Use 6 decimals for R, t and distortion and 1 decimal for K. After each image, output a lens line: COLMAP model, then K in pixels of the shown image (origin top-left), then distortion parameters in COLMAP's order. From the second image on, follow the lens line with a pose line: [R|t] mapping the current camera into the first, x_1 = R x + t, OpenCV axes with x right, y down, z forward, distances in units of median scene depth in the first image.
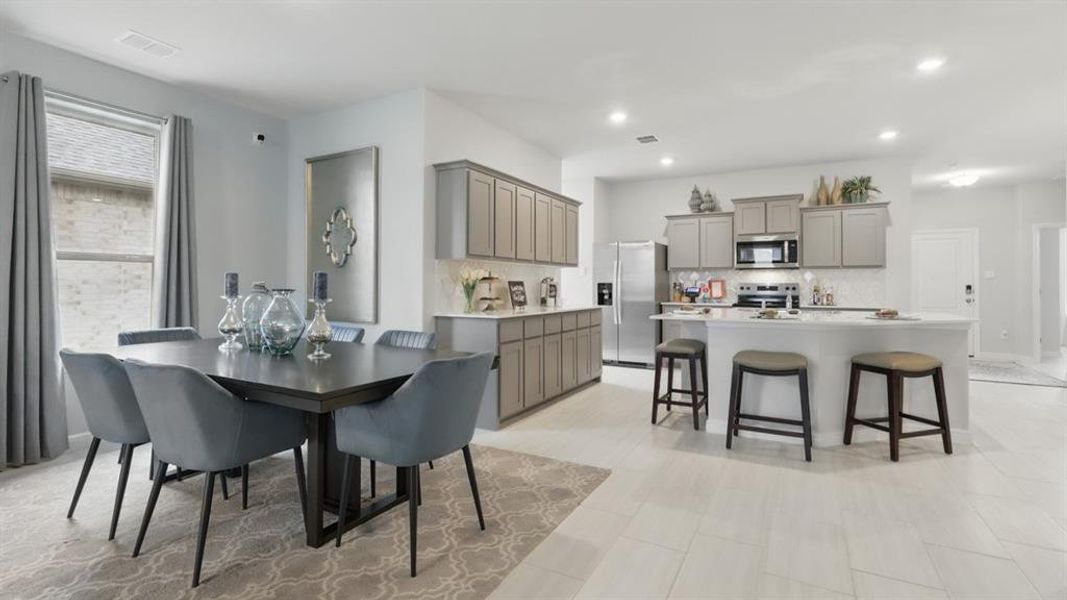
lens RADIAL K [[488.0, 0, 533.2], [0, 488.0, 281.2], [0, 0, 1]] dist [-0.000773, -0.000303]
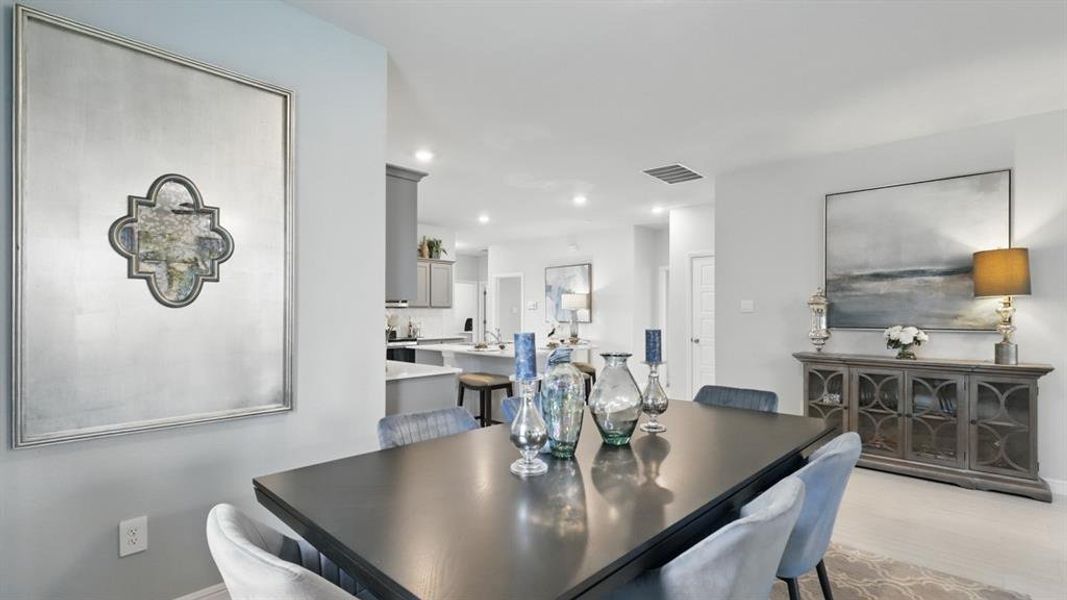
lens RADIAL K [[488.0, 0, 538.0], [0, 488.0, 312.8], [0, 0, 1]] dist [-0.000773, -0.000303]
pose [[0.238806, -0.001992, 0.971065, -0.557806], [-0.008137, 0.999959, 0.004052, -0.021083], [-0.971033, -0.008869, 0.238779, 0.417469]]
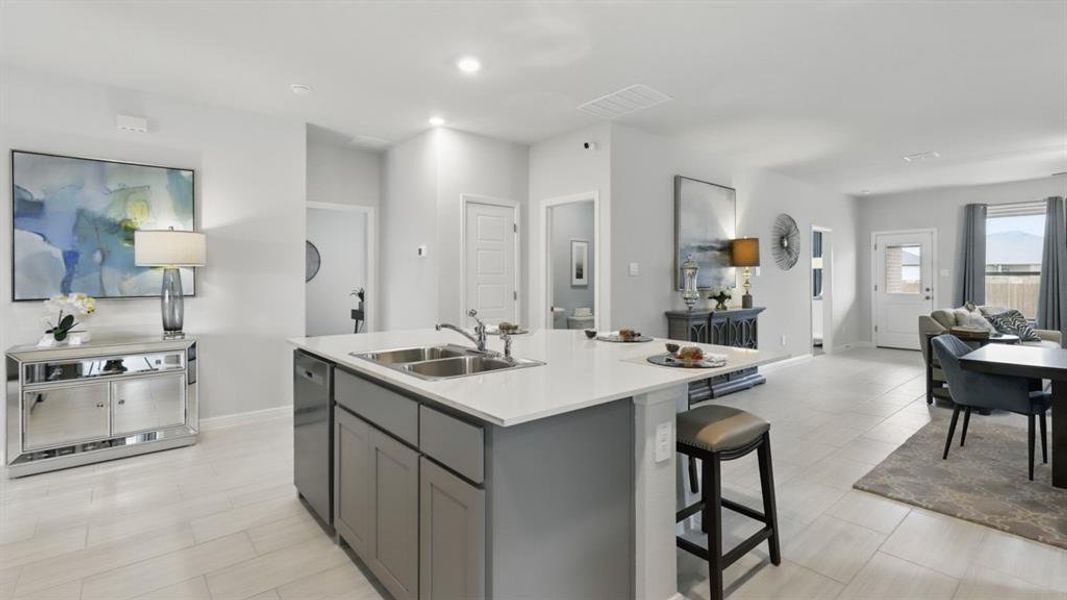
lens RADIAL K [[488.0, 0, 533.4], [0, 488.0, 275.0], [0, 0, 1]] dist [-0.000773, -0.000303]
pose [[-0.934446, -0.002749, 0.356095, 0.205143], [-0.007286, 0.999908, -0.011400, -0.012366], [-0.356031, -0.013247, -0.934380, 1.078480]]
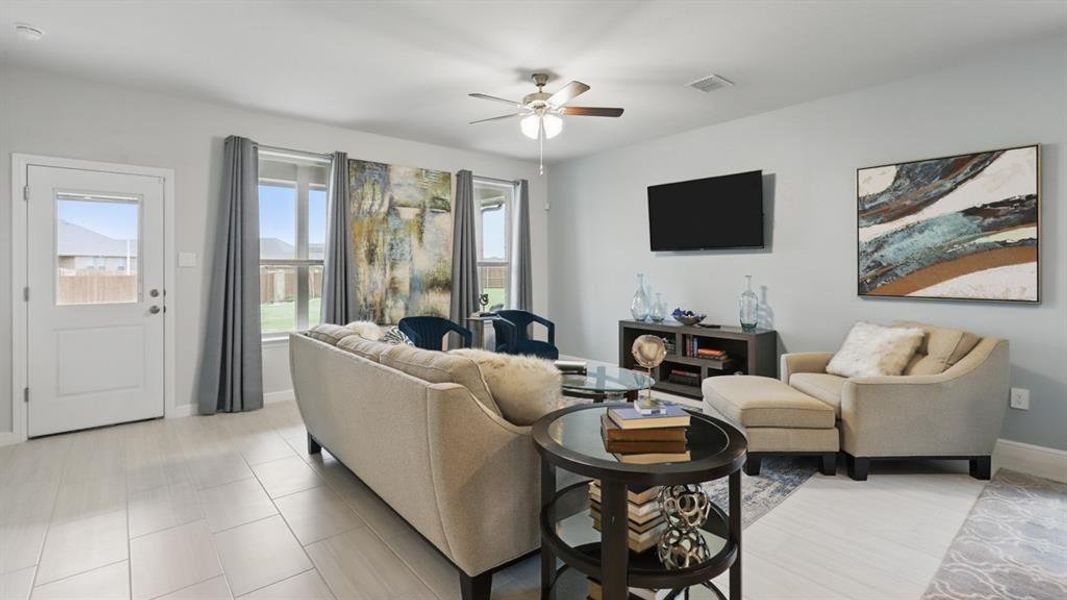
lens RADIAL K [[488.0, 0, 536.1], [0, 488.0, 268.2], [0, 0, 1]] dist [-0.000773, -0.000303]
pose [[-0.351507, -0.006586, -0.936162, 0.100783], [0.005929, 0.999940, -0.009261, -0.020258], [0.936166, -0.008806, -0.351447, 0.114197]]
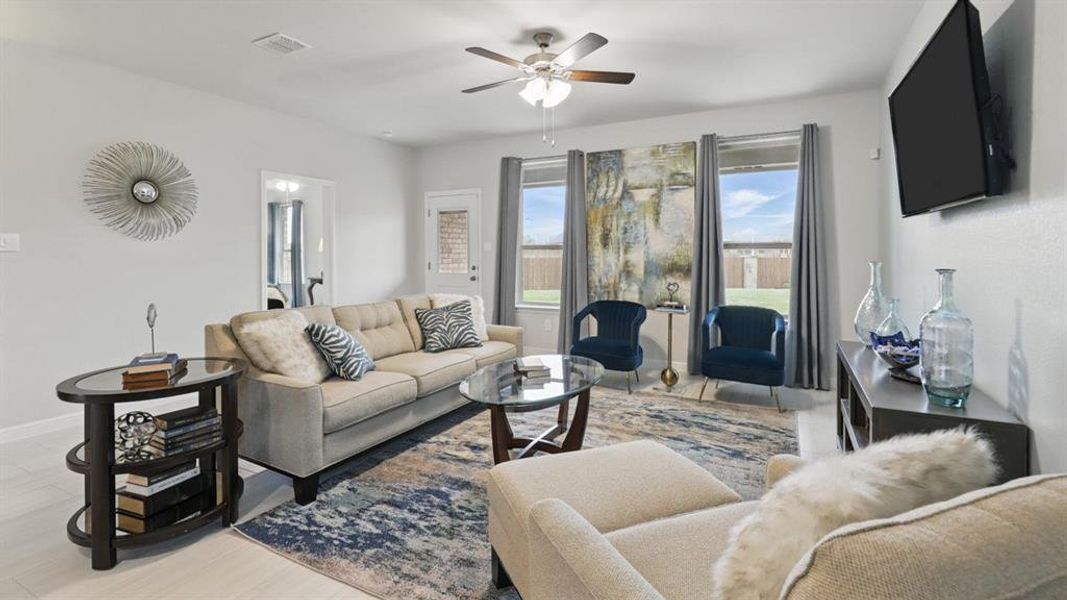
lens RADIAL K [[488.0, 0, 534.3], [0, 488.0, 257.5], [0, 0, 1]] dist [-0.000773, -0.000303]
pose [[-0.999721, -0.002354, -0.023519, -0.462400], [-0.002408, 0.999995, 0.002247, -0.020779], [0.023514, 0.002303, -0.999721, 0.458565]]
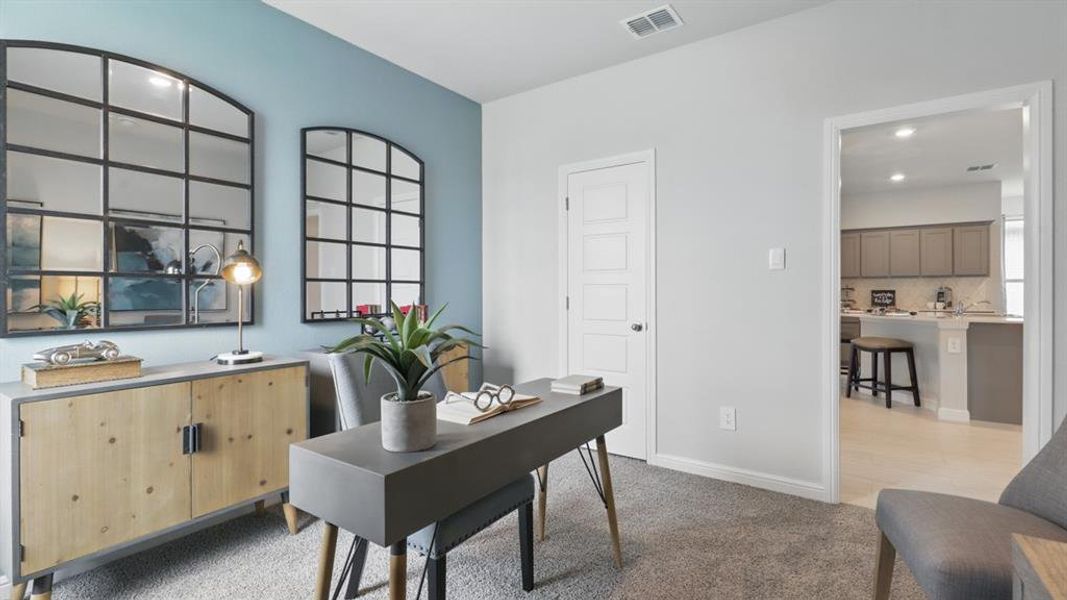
lens RADIAL K [[488.0, 0, 536.7], [0, 488.0, 293.0], [0, 0, 1]] dist [-0.000773, -0.000303]
pose [[-0.106815, -0.000054, -0.994279, 1.346269], [0.011549, 0.999932, -0.001295, -0.001862], [0.994212, -0.011621, -0.106807, 0.060691]]
